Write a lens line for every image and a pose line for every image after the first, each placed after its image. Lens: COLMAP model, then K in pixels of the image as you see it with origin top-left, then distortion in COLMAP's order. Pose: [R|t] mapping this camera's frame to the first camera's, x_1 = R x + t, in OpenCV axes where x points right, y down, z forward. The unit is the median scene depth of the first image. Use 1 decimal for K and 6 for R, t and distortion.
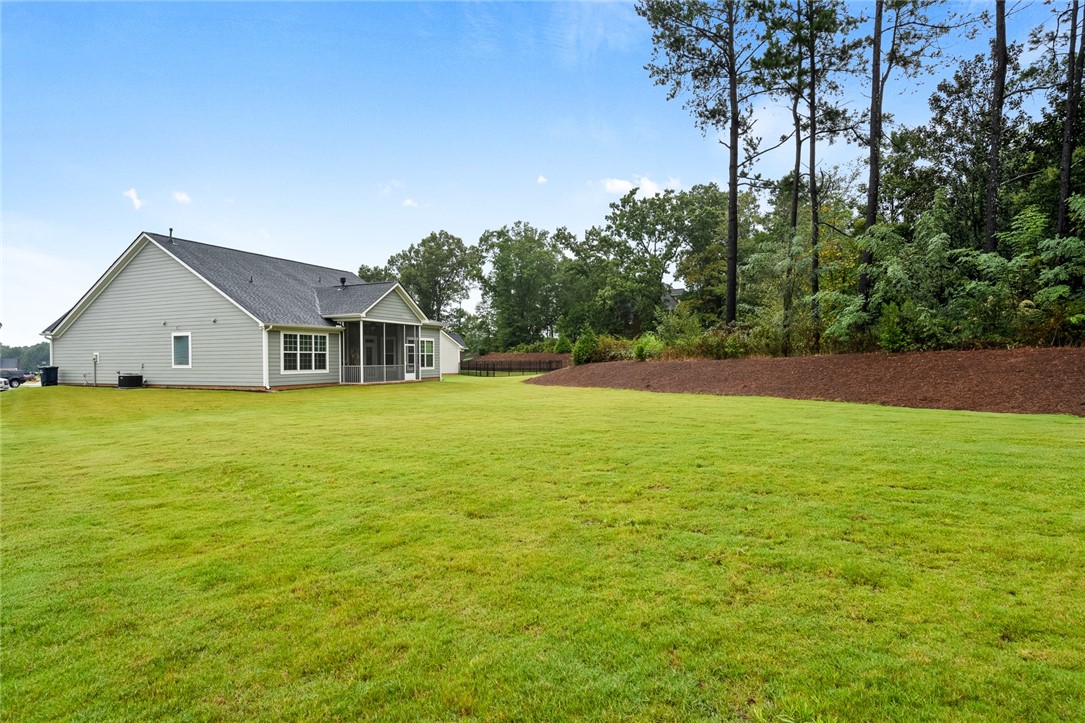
lens RADIAL K [[561.9, 0, 540.6], [0, 561.9, 363.9], [0, 0, 1]] dist [-0.000498, -0.000067]
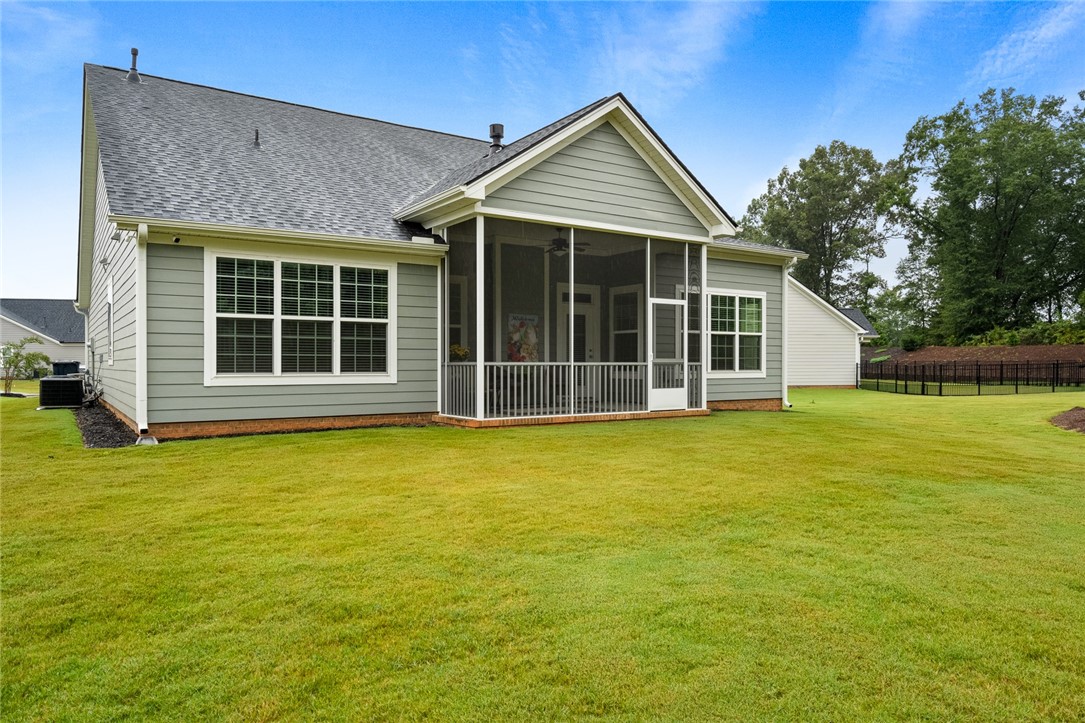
lens RADIAL K [[727.9, 0, 536.9], [0, 727.9, 366.4], [0, 0, 1]] dist [0.005027, -0.006456]
pose [[0.839493, 0.009814, -0.543282, -0.024227], [-0.010798, 0.999941, 0.001378, 0.001558], [0.543263, 0.004710, 0.839549, 0.220271]]
